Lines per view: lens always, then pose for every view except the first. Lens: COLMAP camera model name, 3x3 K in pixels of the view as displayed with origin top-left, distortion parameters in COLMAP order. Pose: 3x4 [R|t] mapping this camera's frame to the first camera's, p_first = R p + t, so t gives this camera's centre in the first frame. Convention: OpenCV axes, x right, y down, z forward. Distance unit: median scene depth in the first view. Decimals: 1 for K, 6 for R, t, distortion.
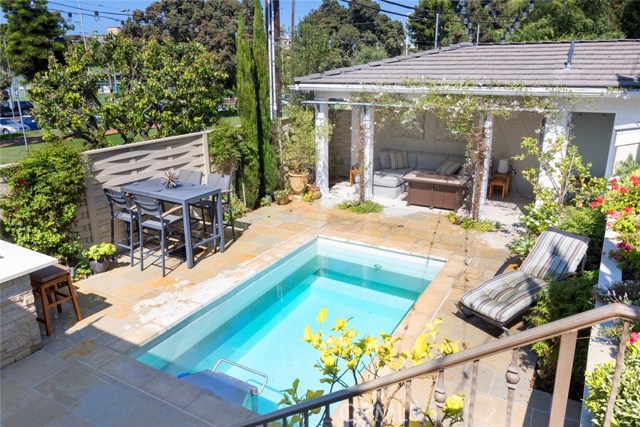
lens RADIAL K [[455.8, 0, 320.0], [0, 455.8, 213.5], [0, 0, 1]] dist [0.000558, 0.000174]
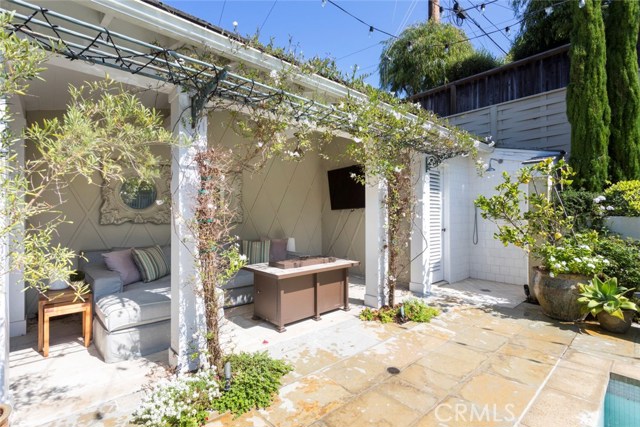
lens RADIAL K [[306.3, 0, 320.0], [0, 306.3, 213.5], [0, 0, 1]] dist [-0.001449, -0.000228]
pose [[0.310003, 0.008996, 0.950693, -0.117609], [0.284130, 0.953380, -0.101671, -0.102784], [-0.907286, 0.301639, 0.292995, 0.948747]]
